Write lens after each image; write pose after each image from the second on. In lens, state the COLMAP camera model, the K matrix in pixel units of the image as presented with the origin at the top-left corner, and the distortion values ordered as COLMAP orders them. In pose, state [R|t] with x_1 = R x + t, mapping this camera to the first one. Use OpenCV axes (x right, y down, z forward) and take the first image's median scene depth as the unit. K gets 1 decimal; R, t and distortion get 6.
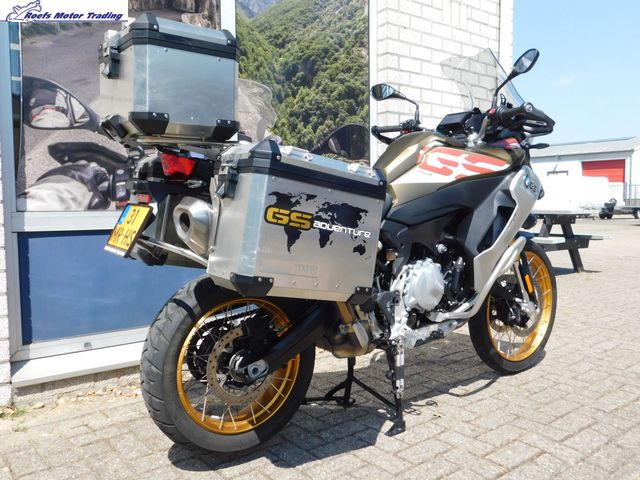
lens RADIAL K [[557.3, 0, 321.9], [0, 557.3, 238.9], [0, 0, 1]] dist [0.002422, -0.001789]
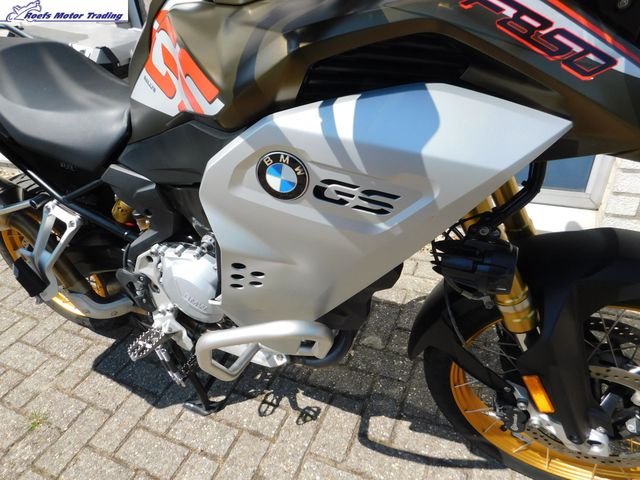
lens RADIAL K [[420.0, 0, 317.9], [0, 420.0, 240.7], [0, 0, 1]] dist [-0.076410, 0.059264]
pose [[0.461431, 0.465082, -0.755500, 0.465815], [0.022999, 0.845021, 0.534238, -0.155709], [0.886878, -0.263890, 0.379223, 0.821346]]
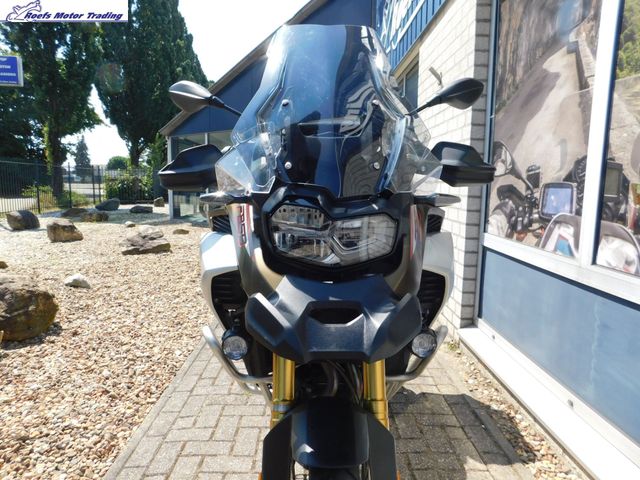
lens RADIAL K [[420.0, 0, 318.8], [0, 420.0, 239.2], [0, 0, 1]] dist [-0.076410, 0.059264]
pose [[-0.615253, 0.107241, -0.781001, 0.590878], [-0.058714, 0.981719, 0.181056, -0.196932], [0.786140, 0.157251, -0.597709, 1.246676]]
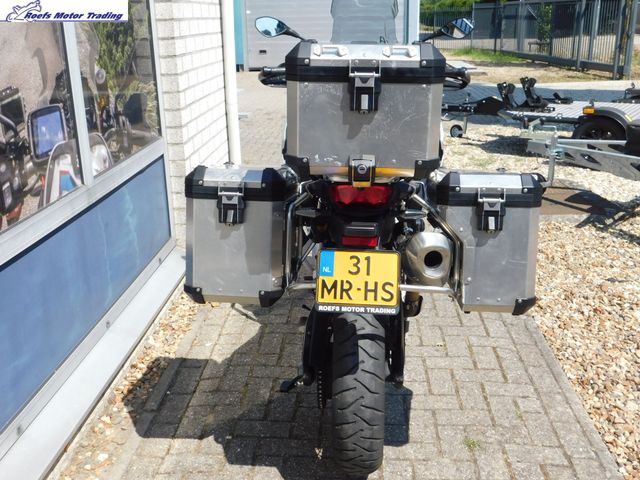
lens RADIAL K [[672.0, 0, 319.8], [0, 672.0, 235.3], [0, 0, 1]] dist [0.004060, 0.000000]
pose [[0.672558, -0.229574, 0.703535, -0.709339], [0.061277, 0.964677, 0.256210, -0.231658], [-0.737503, -0.129205, 0.662869, 0.218228]]
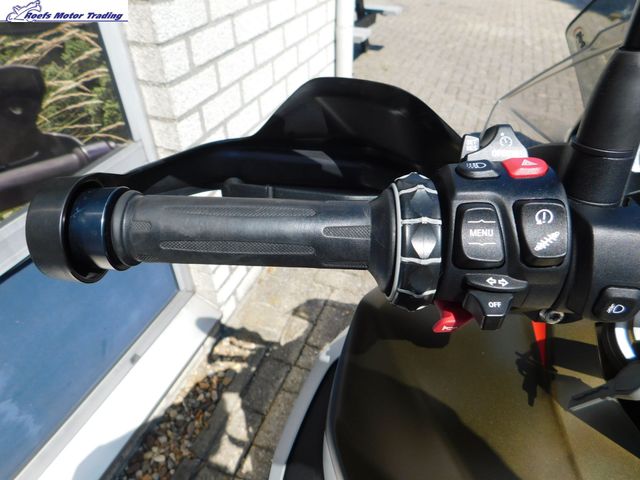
lens RADIAL K [[420.0, 0, 326.0], [0, 420.0, 242.7], [0, 0, 1]] dist [-0.076410, 0.059264]
pose [[0.862582, -0.319817, 0.392007, 0.097748], [0.030007, 0.805822, 0.591397, -0.250950], [-0.505027, -0.498366, 0.704684, 0.993079]]
